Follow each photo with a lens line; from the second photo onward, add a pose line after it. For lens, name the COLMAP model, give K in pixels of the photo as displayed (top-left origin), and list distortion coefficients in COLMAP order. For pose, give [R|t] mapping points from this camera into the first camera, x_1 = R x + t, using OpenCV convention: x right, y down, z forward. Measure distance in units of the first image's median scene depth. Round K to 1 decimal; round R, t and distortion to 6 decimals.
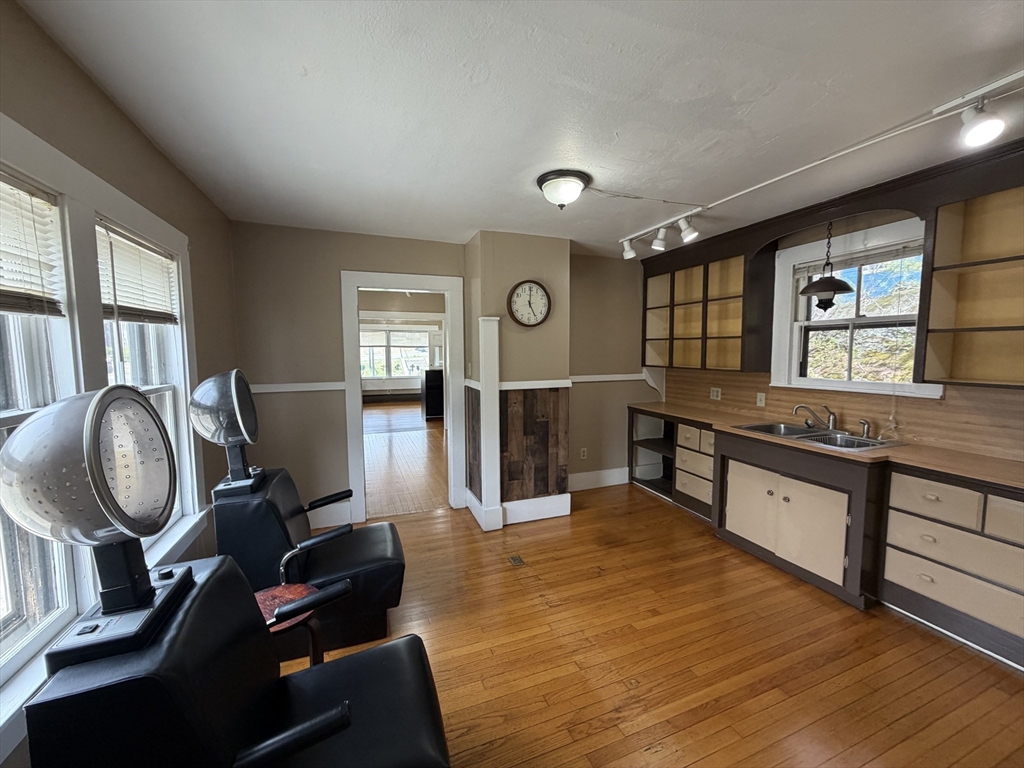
lens RADIAL K [[410.4, 0, 511.7], [0, 410.4, 382.8], [0, 0, 1]] dist [-0.000050, 0.000115]
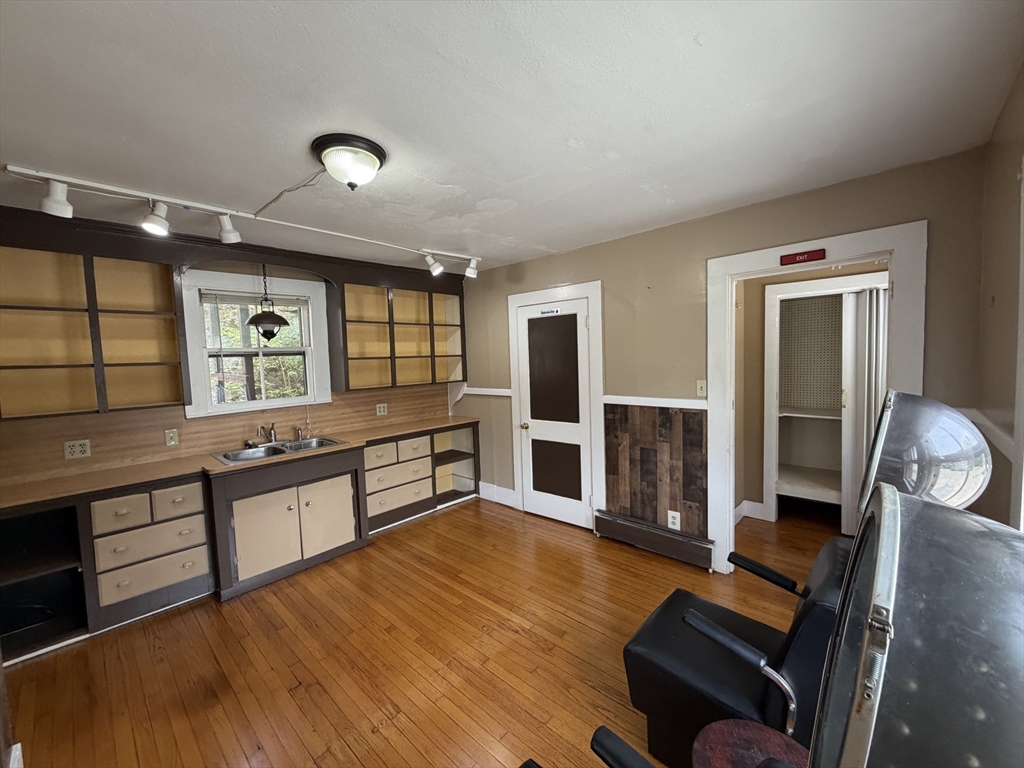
lens RADIAL K [[410.4, 0, 506.9], [0, 410.4, 383.6], [0, 0, 1]] dist [-0.000050, 0.000115]
pose [[-0.435009, -0.041667, 0.899462, -0.580961], [0.109291, 0.989100, 0.098676, -0.099219], [-0.893769, 0.141228, -0.425713, 0.941671]]
